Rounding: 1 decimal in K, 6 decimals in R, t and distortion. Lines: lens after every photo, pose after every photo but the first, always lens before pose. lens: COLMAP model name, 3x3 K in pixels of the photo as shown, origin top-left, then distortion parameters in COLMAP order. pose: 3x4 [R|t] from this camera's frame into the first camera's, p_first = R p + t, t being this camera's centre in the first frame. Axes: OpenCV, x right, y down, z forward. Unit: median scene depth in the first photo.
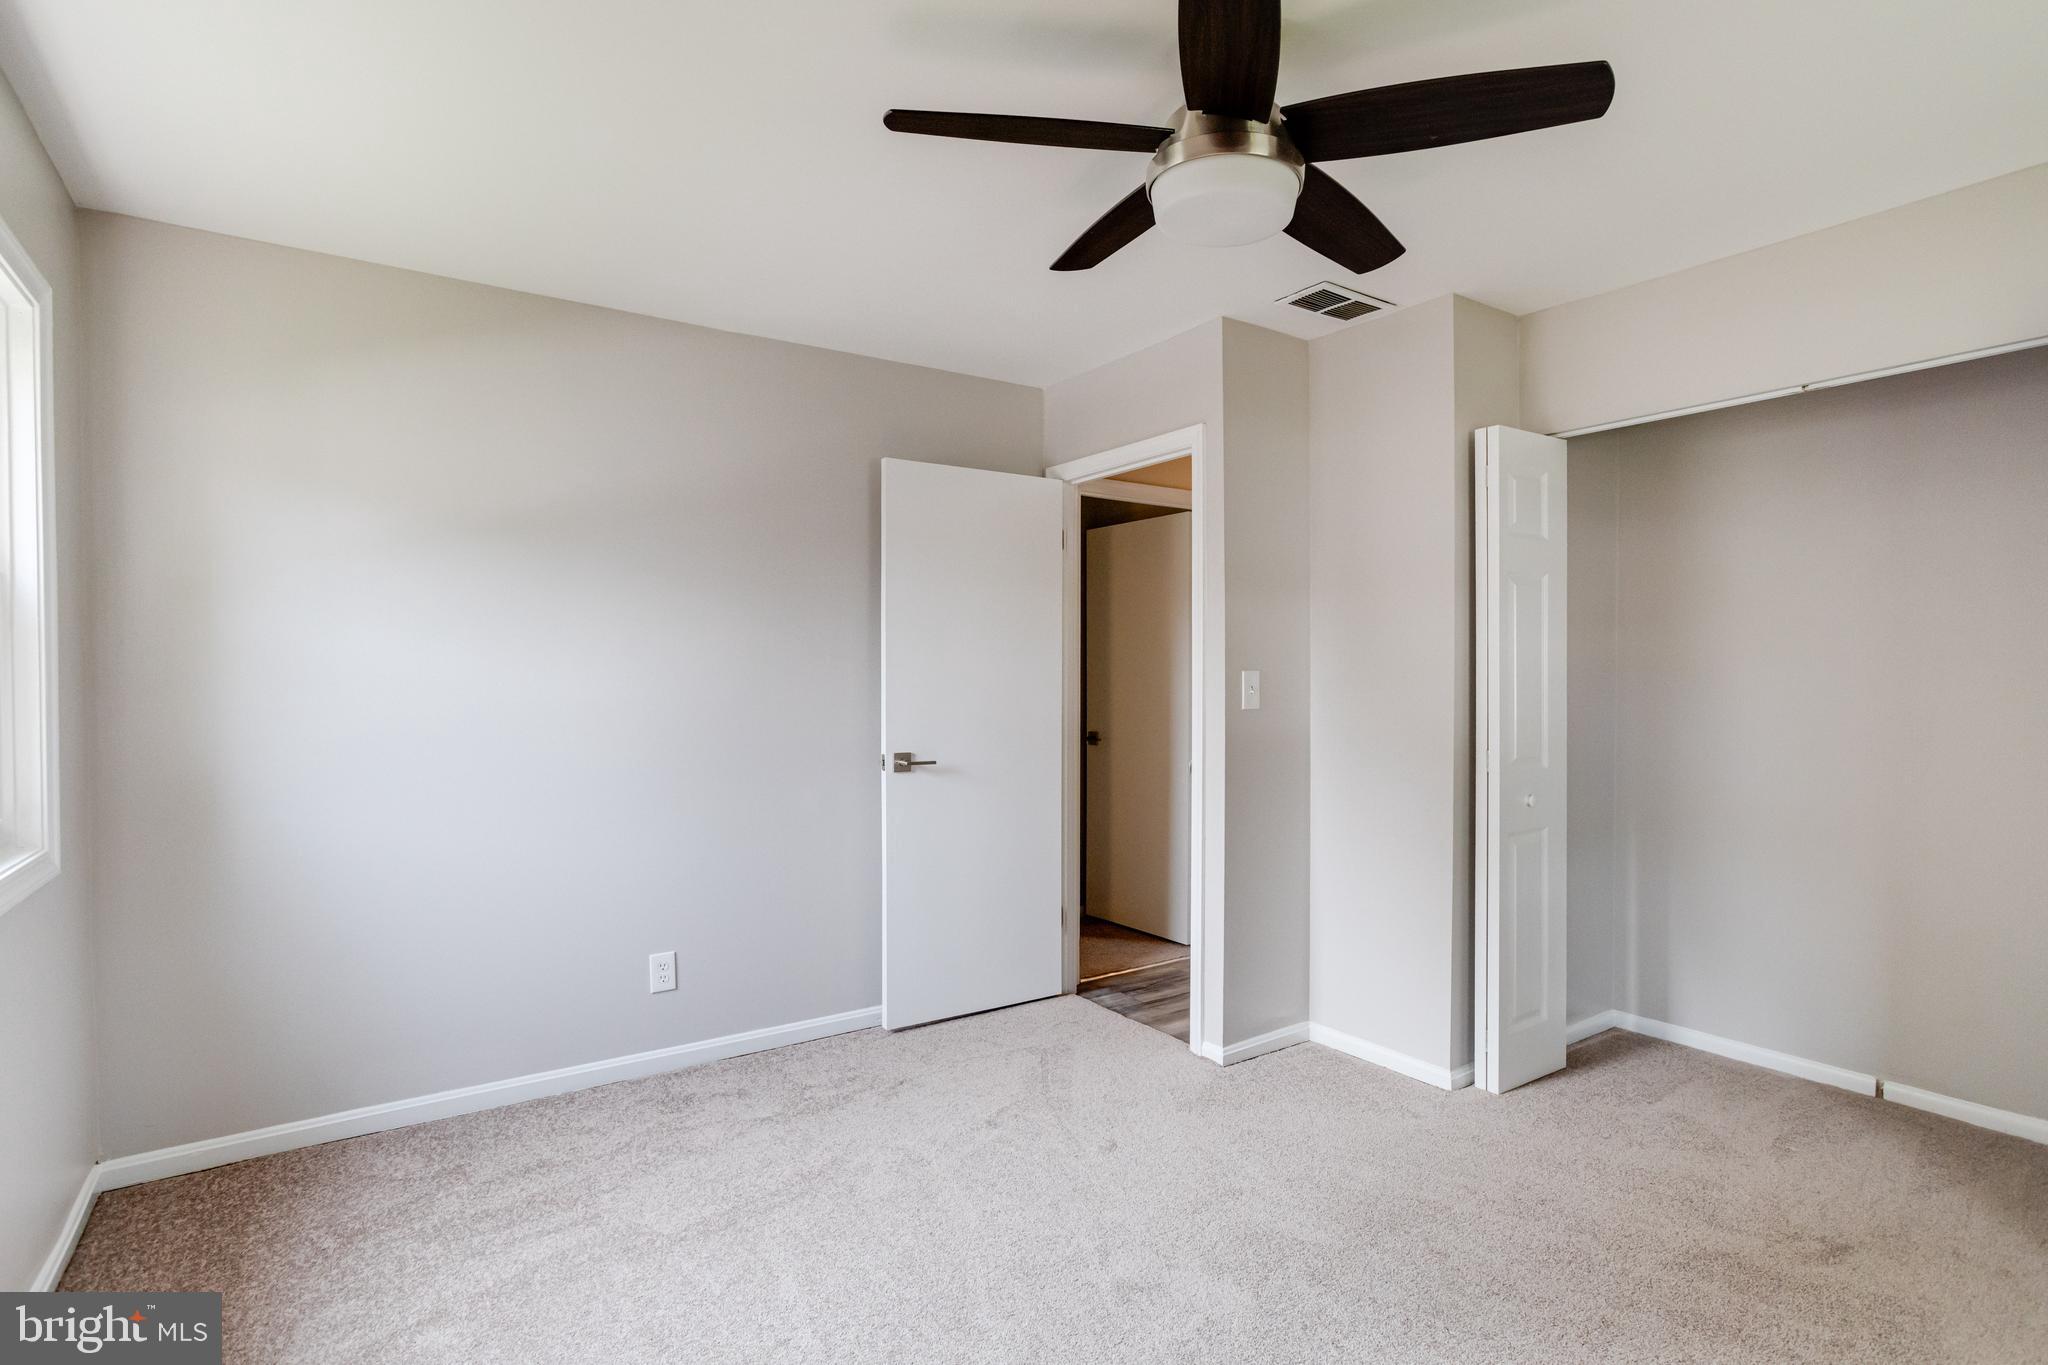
lens RADIAL K [[1028.7, 0, 1024.0], [0, 1028.7, 682.5], [0, 0, 1]] dist [-0.035625, 0.024905]
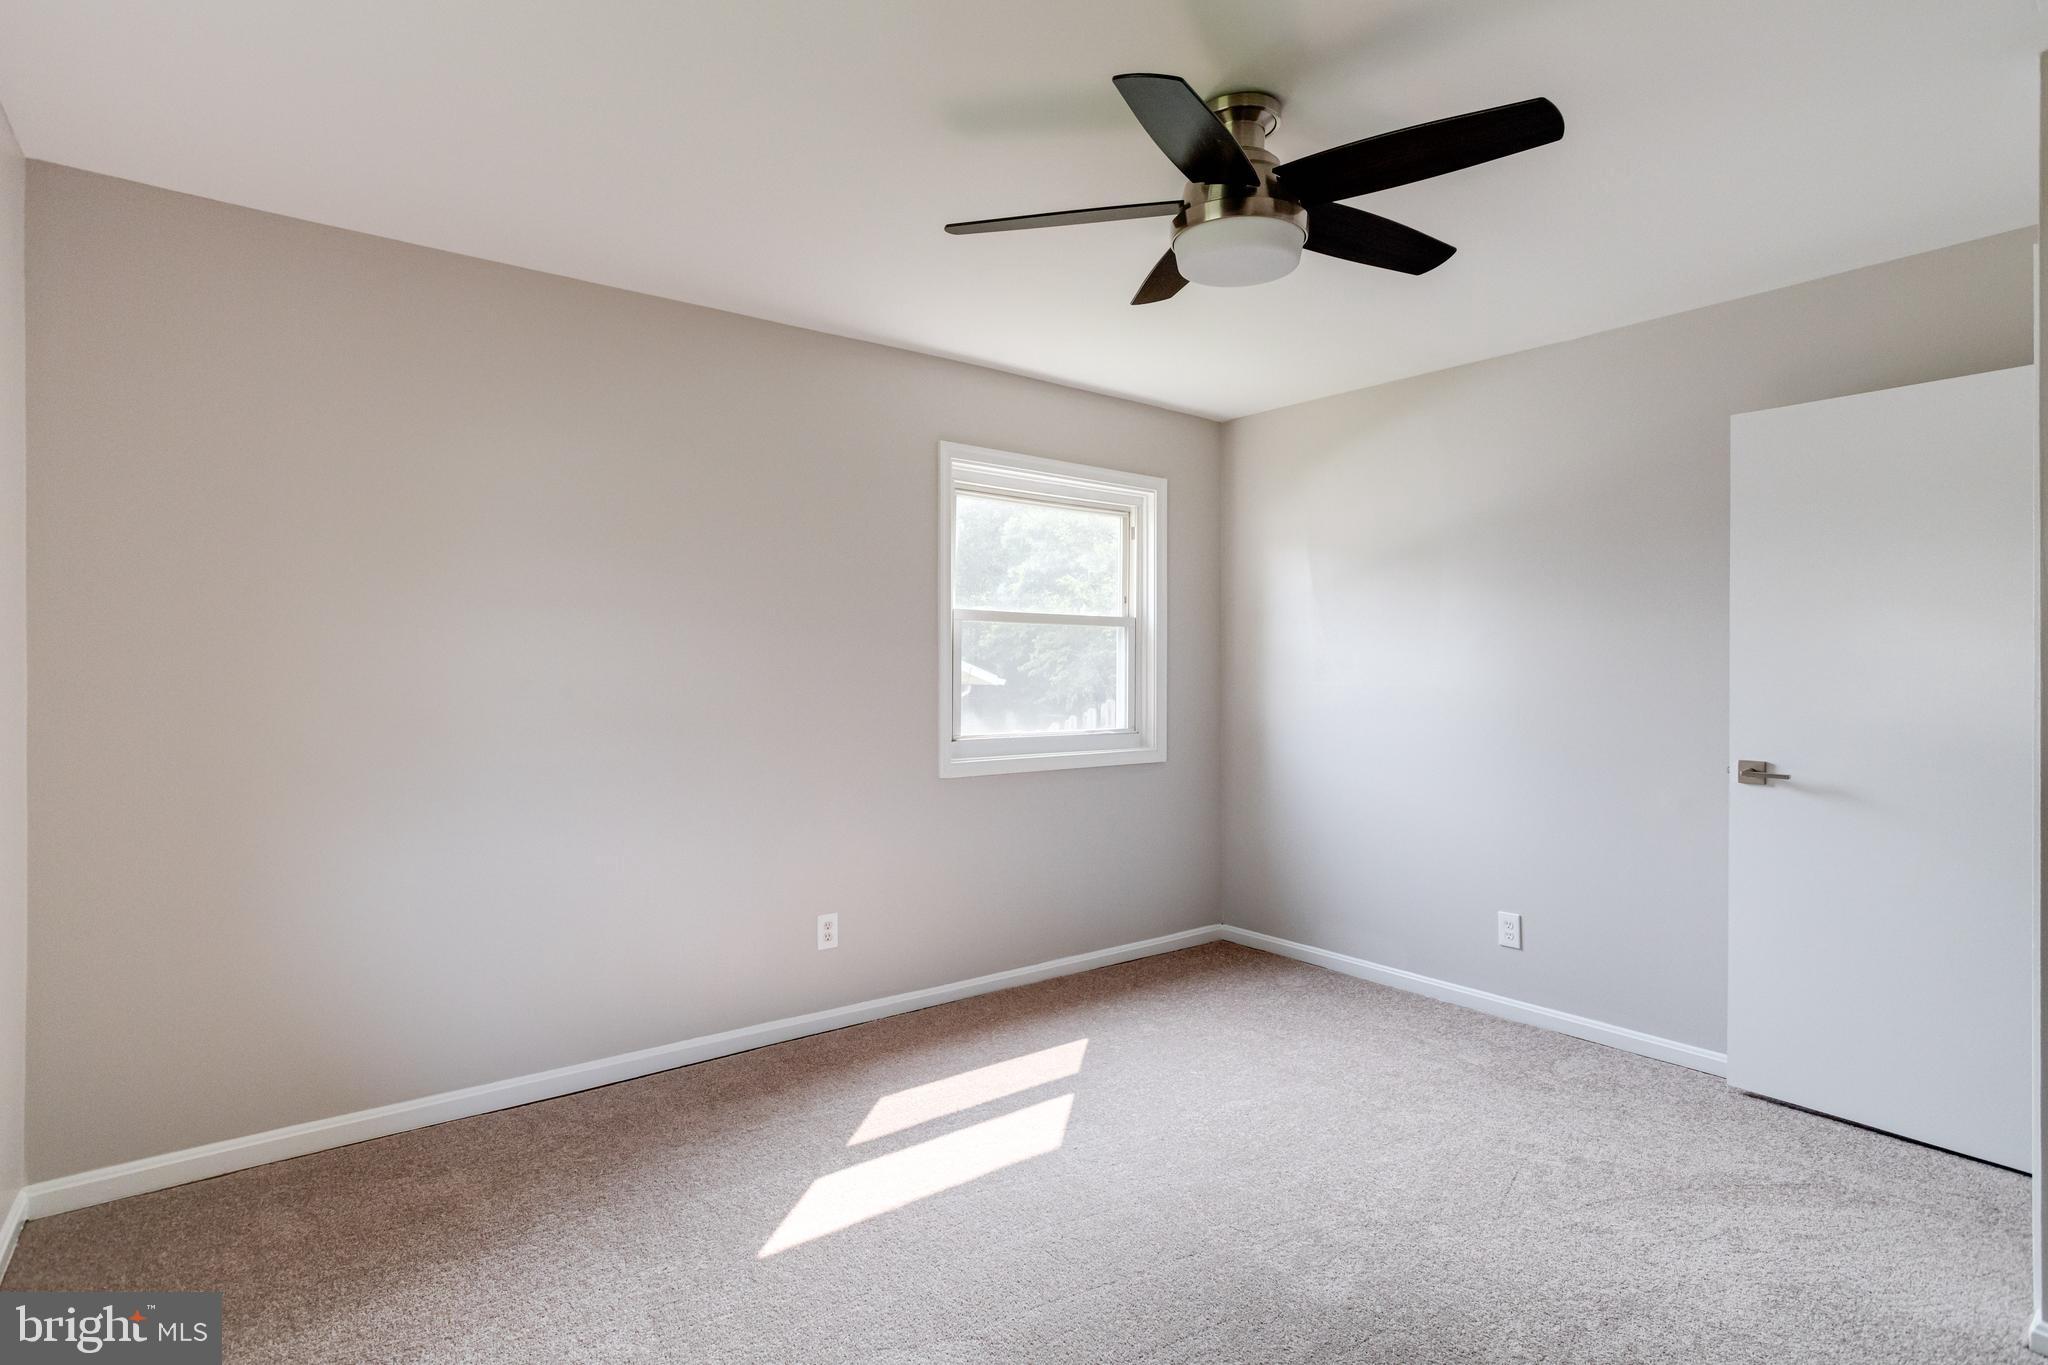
lens RADIAL K [[1006.6, 0, 1025.6], [0, 1006.6, 659.9], [0, 0, 1]] dist [-0.000008, 0.022358]
pose [[0.070117, -0.006812, -0.997515, 0.726623], [-0.010273, 0.999919, -0.007551, -0.001911], [0.997486, 0.010777, 0.070042, 0.383985]]
